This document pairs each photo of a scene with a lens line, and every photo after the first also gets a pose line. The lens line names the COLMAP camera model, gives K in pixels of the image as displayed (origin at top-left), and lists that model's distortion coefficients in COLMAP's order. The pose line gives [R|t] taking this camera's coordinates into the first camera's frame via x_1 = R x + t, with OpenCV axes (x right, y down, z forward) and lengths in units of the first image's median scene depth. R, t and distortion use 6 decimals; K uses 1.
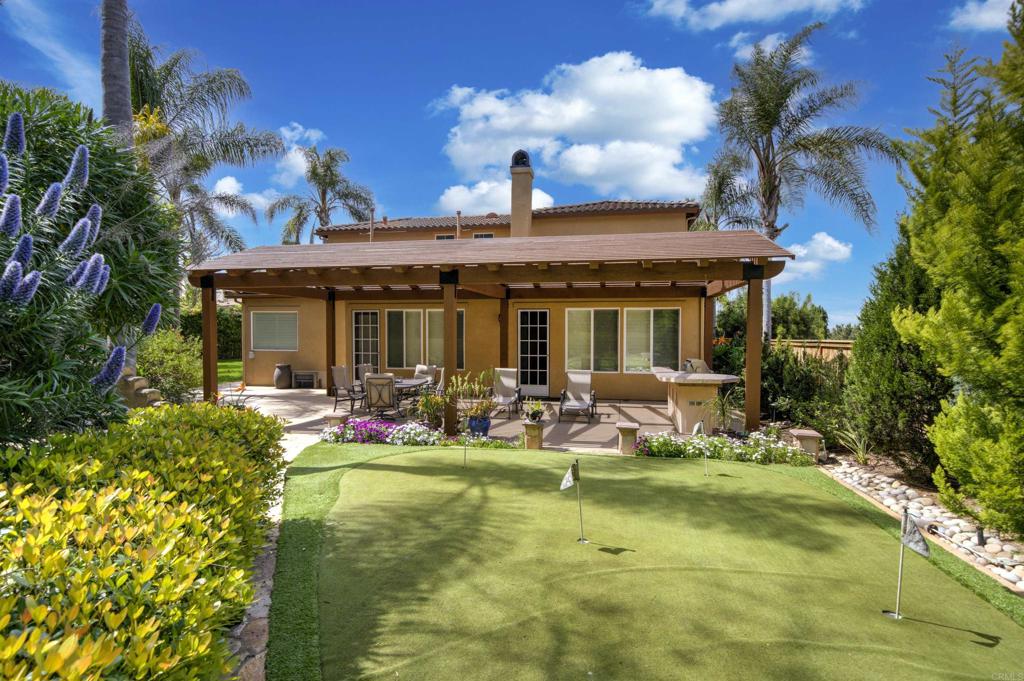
lens RADIAL K [[533.5, 0, 511.4], [0, 533.5, 345.4], [0, 0, 1]] dist [-0.009569, -0.001204]
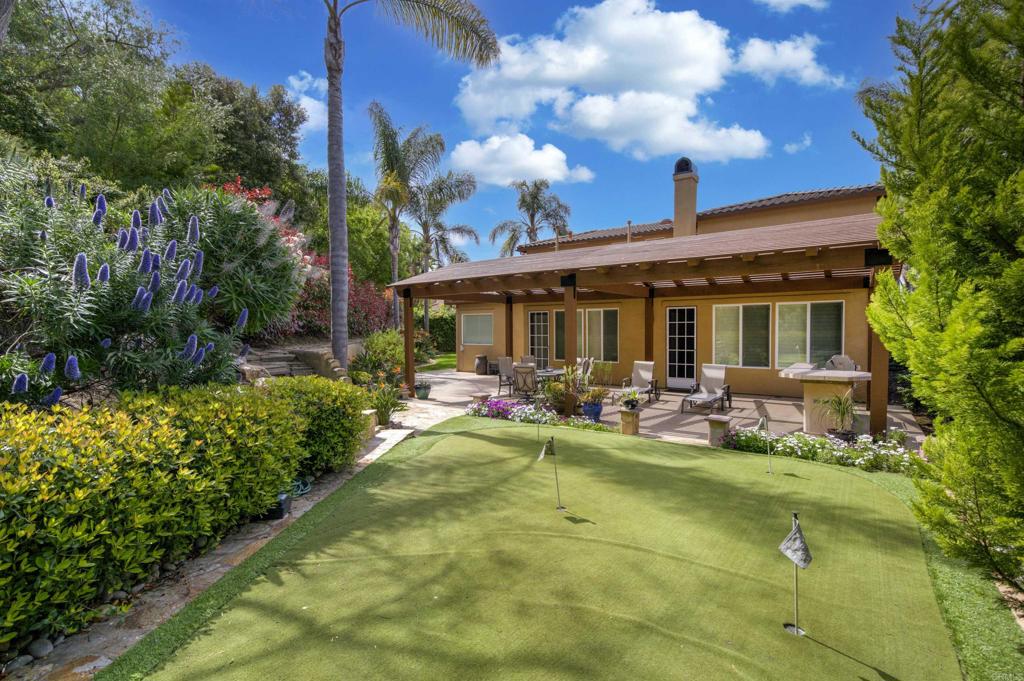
lens RADIAL K [[470.5, 0, 512.6], [0, 470.5, 335.3], [0, 0, 1]] dist [-0.005638, 0.000340]
pose [[0.911250, -0.001606, -0.411851, 0.127023], [-0.004386, 0.999898, -0.013604, 0.003684], [0.411831, 0.014203, 0.911150, 0.013518]]
